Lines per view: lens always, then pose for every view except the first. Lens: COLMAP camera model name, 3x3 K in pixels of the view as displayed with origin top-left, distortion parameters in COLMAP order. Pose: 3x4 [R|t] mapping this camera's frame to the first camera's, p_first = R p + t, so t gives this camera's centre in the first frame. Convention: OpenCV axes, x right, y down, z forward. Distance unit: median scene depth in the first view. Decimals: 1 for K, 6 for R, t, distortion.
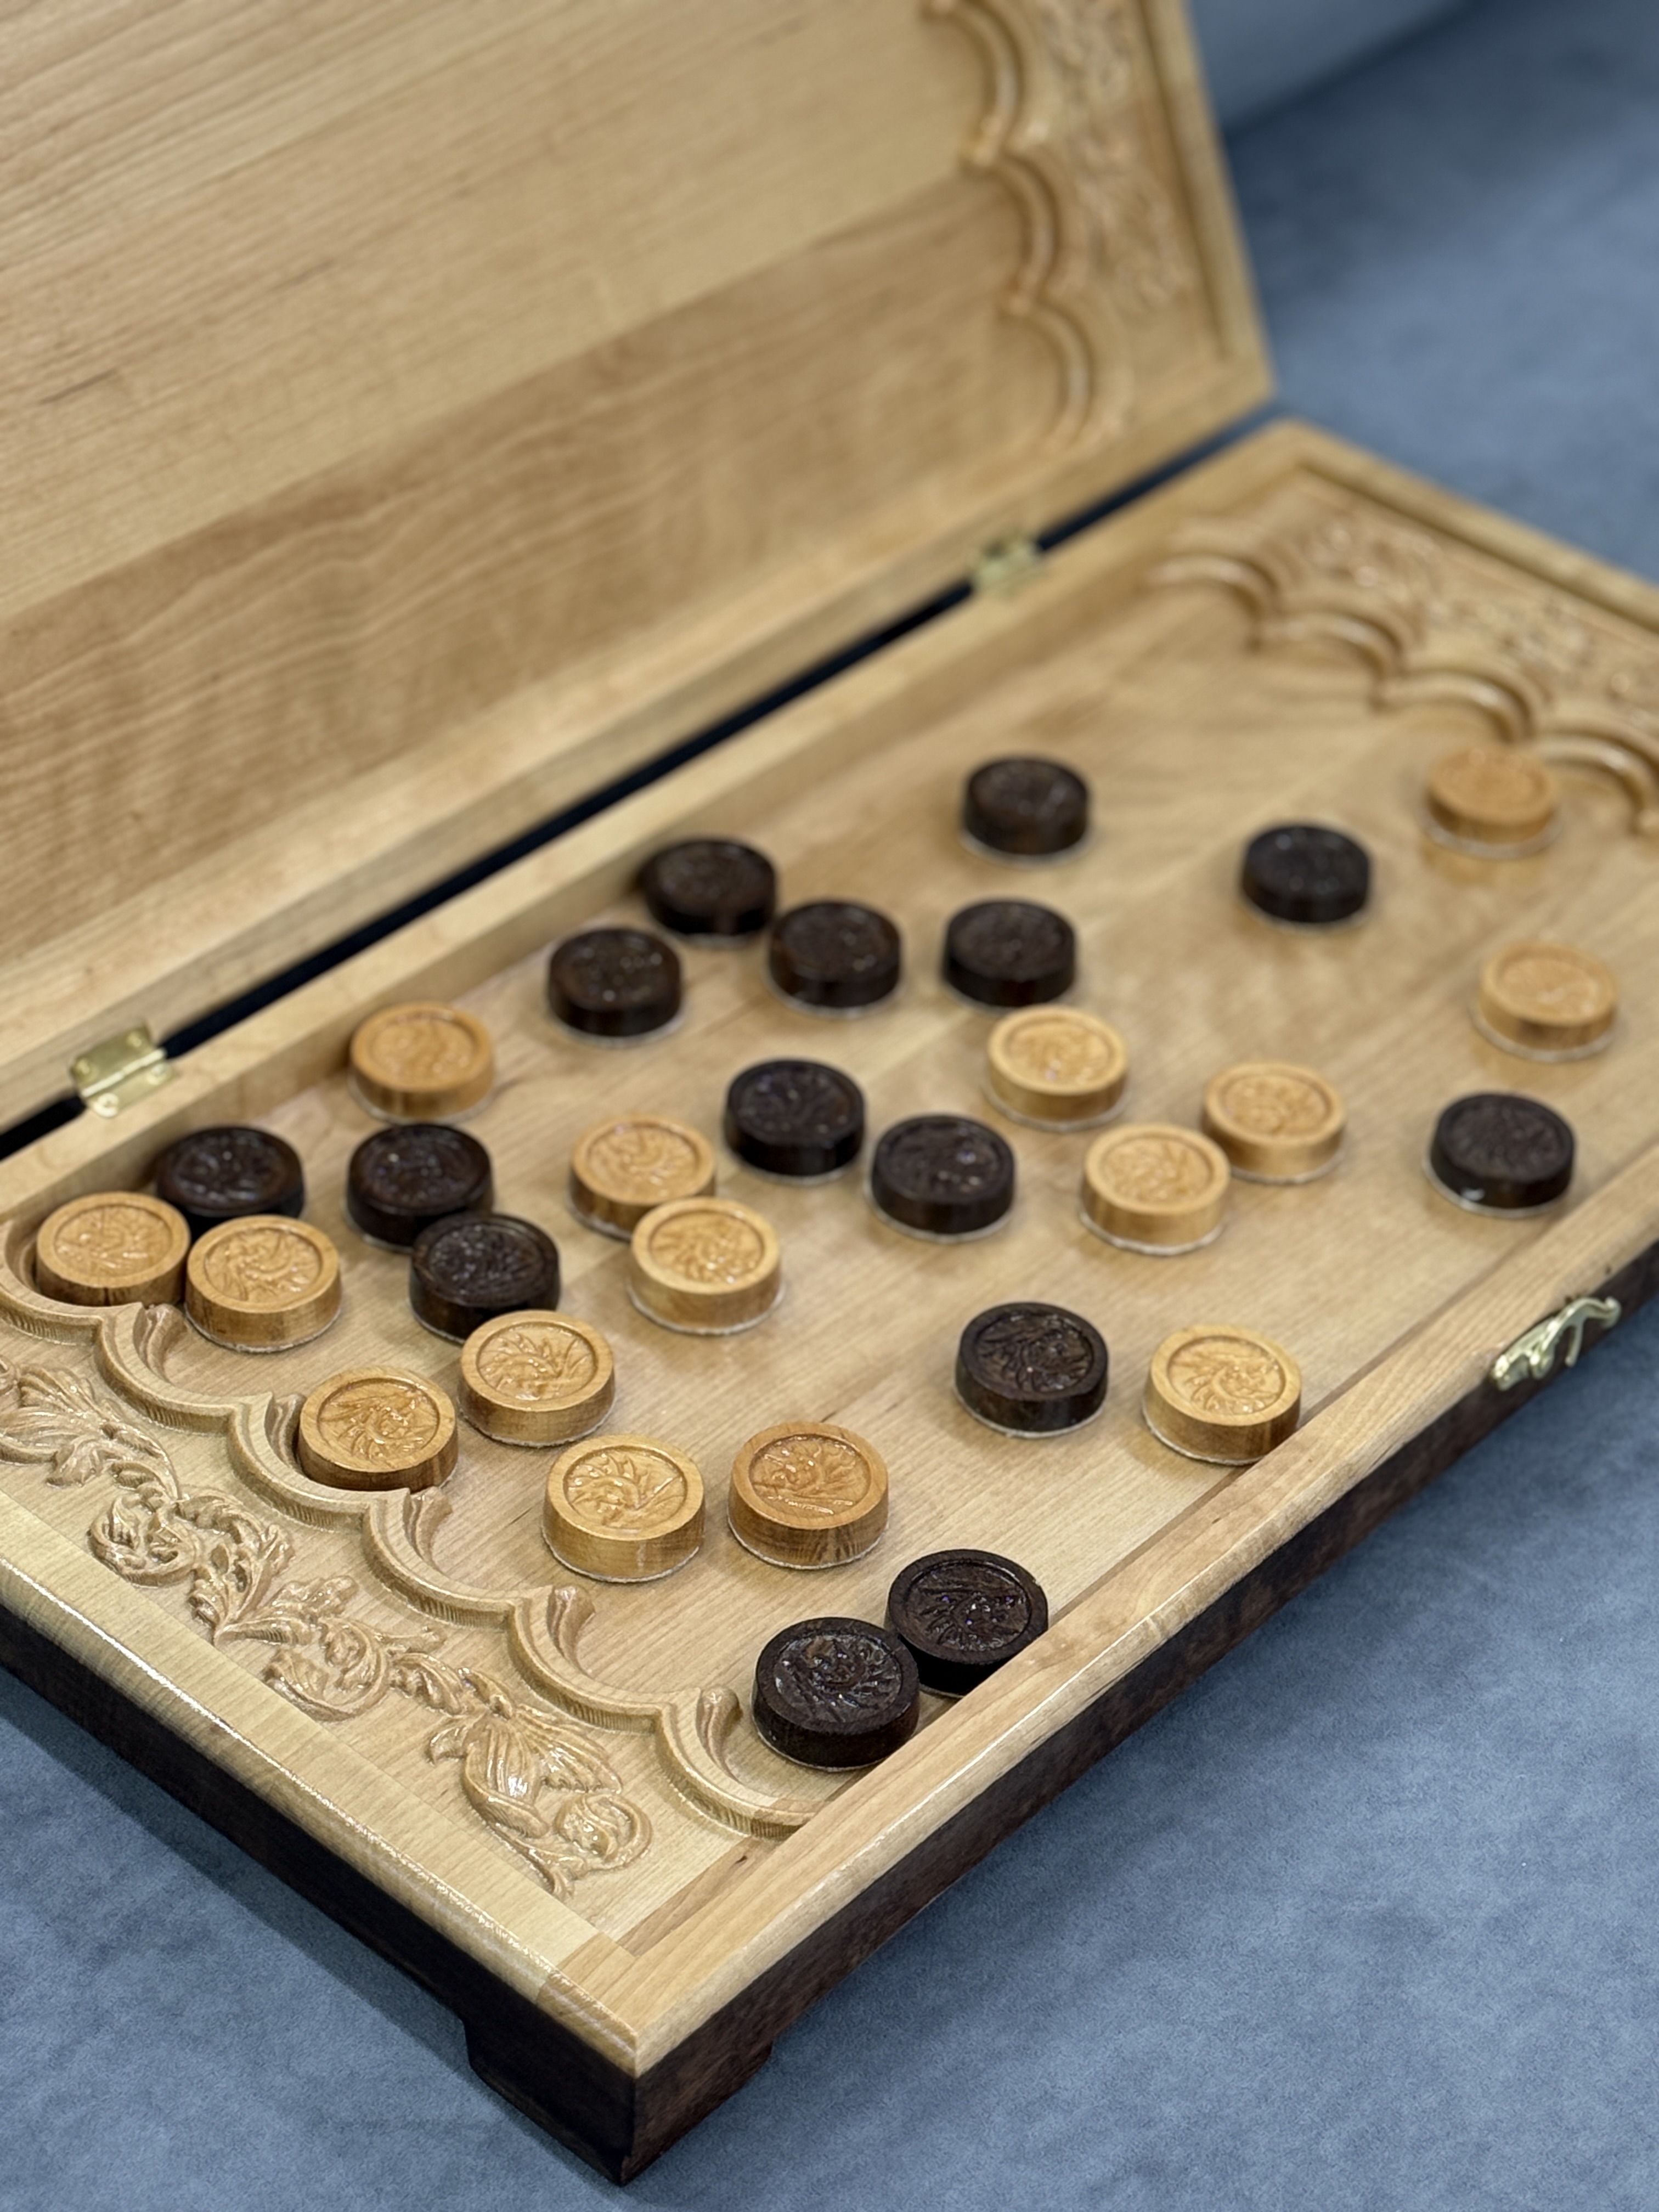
lens RADIAL K [[4562.7, 0, 829.5], [0, 4562.7, 1106.0], [0, 0, 1]] dist [0.028506, 0.062360]
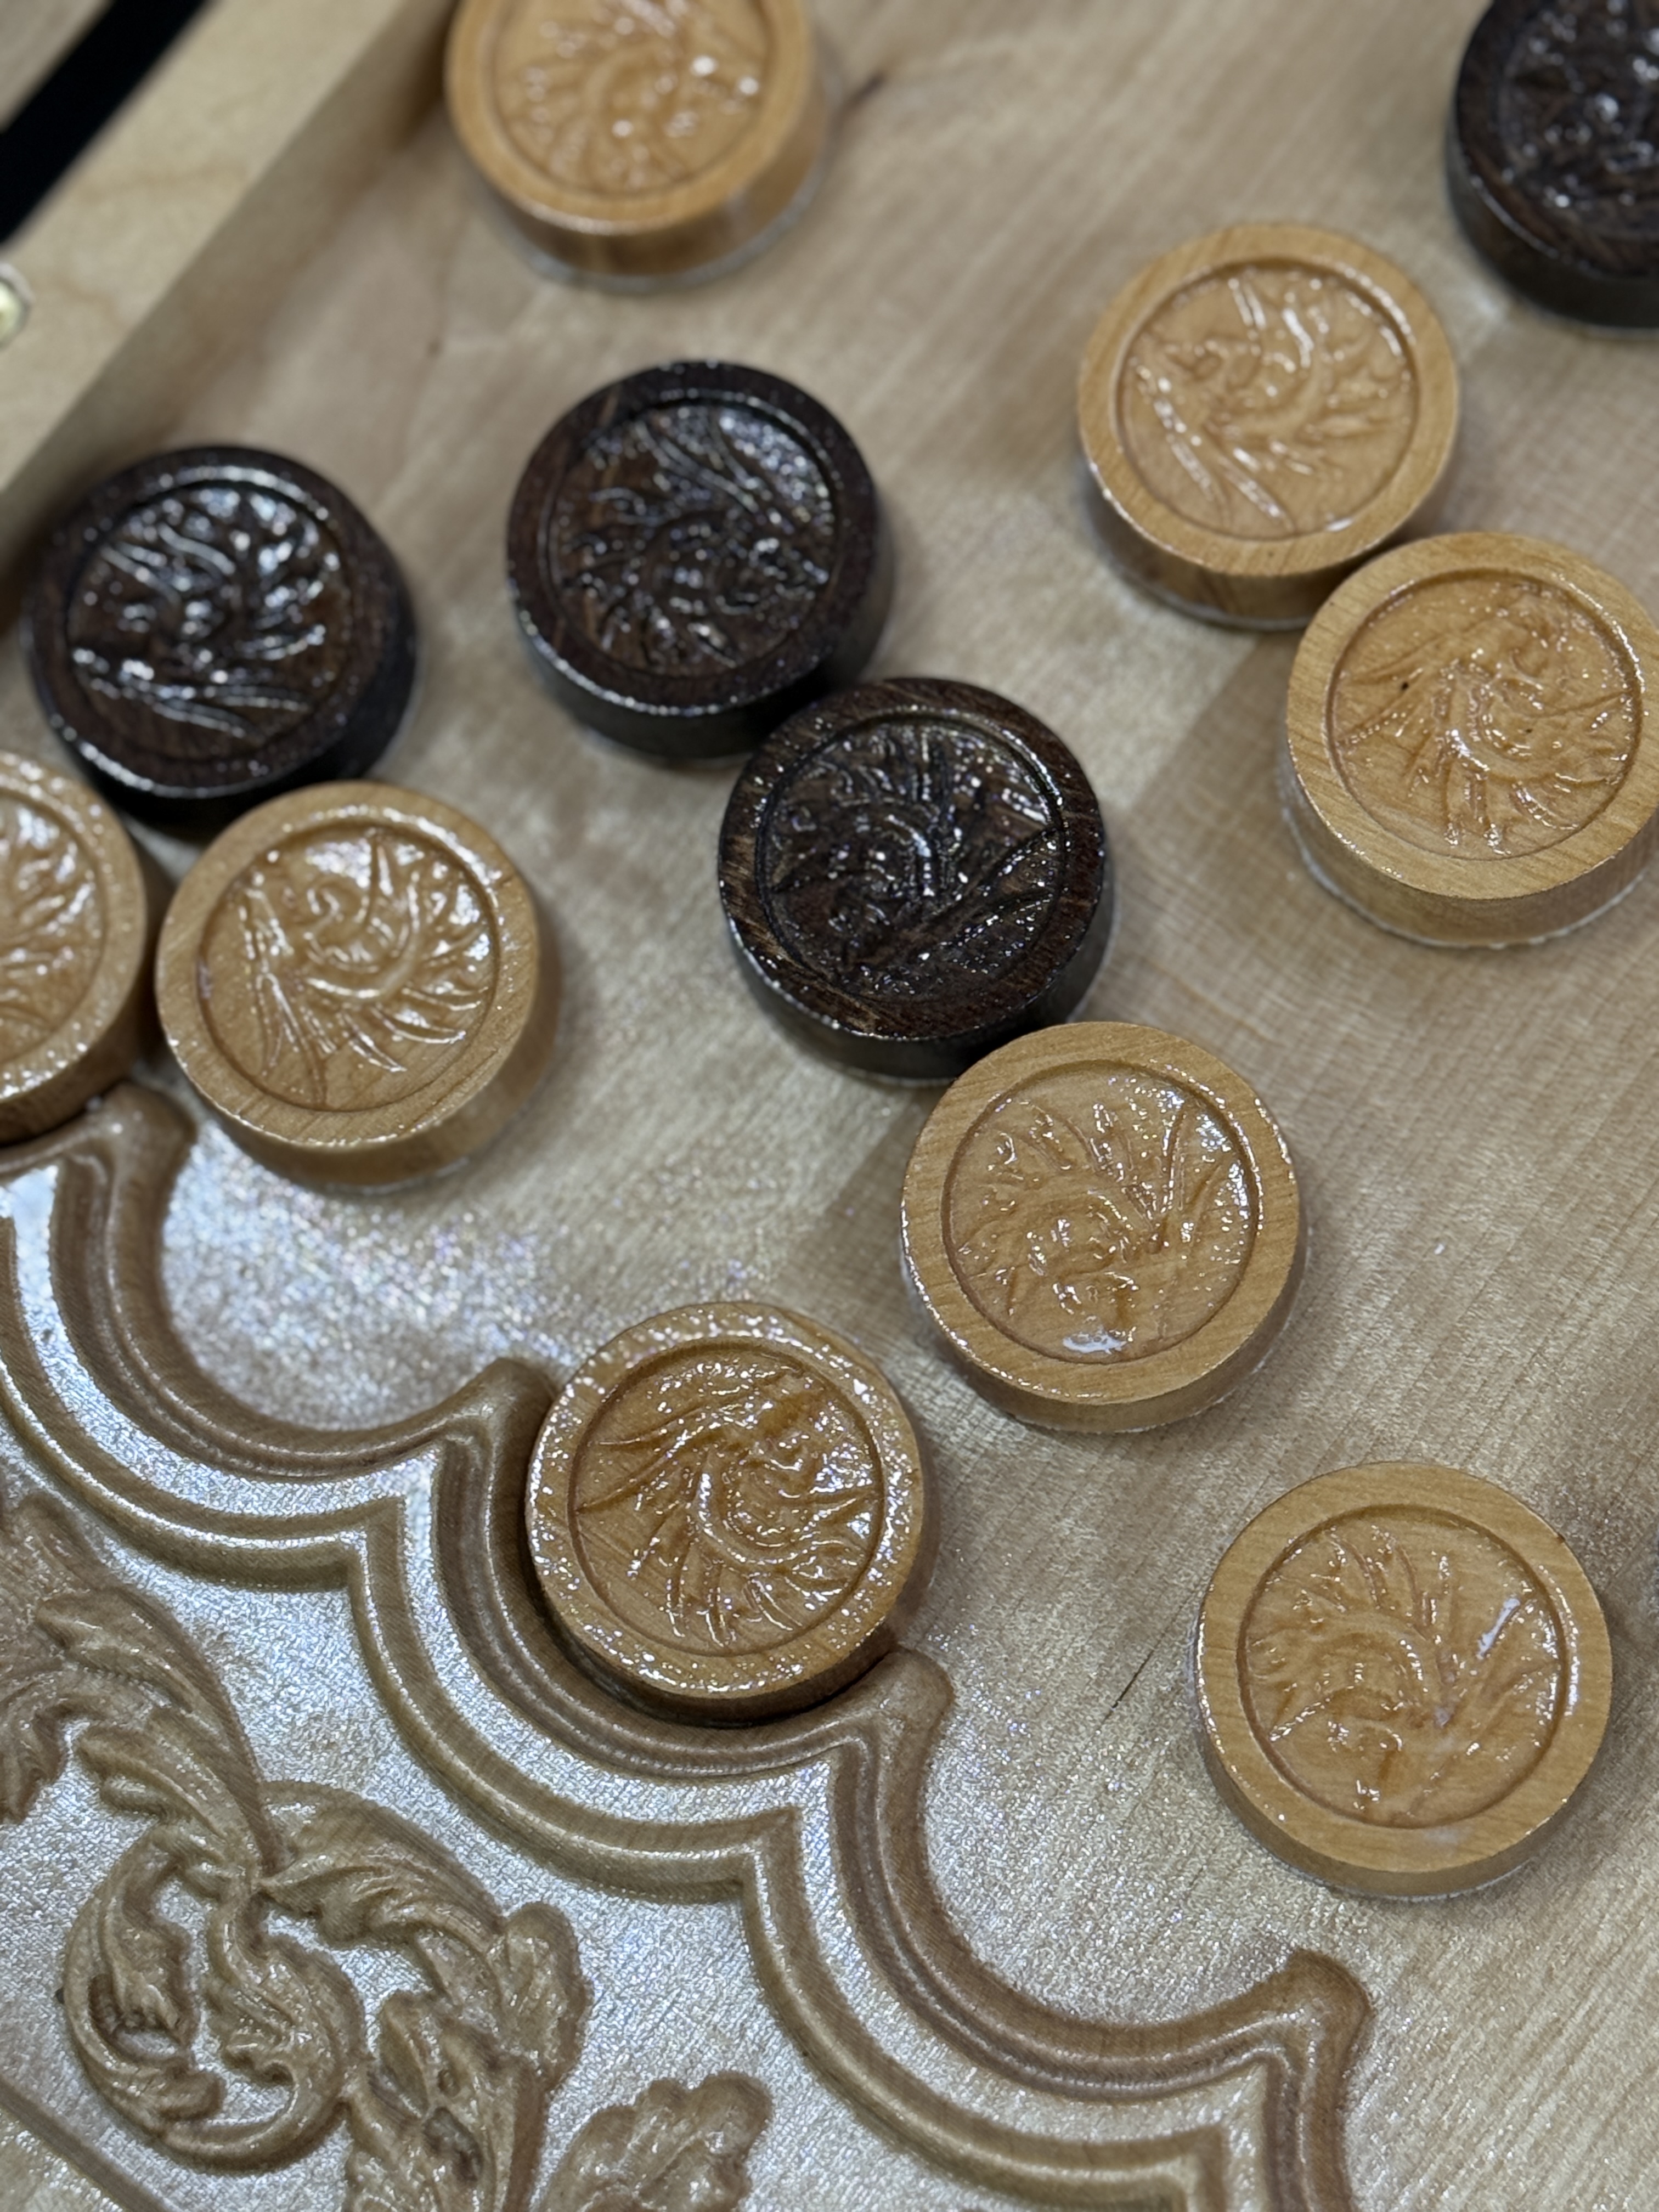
lens RADIAL K [[4562.7, 0, 829.5], [0, 4562.7, 1106.0], [0, 0, 1]] dist [0.028506, 0.062360]
pose [[0.985501, -0.105863, -0.132589, -0.034209], [0.164286, 0.790649, 0.589817, -0.175964], [0.042392, -0.603048, 0.796577, 0.687337]]
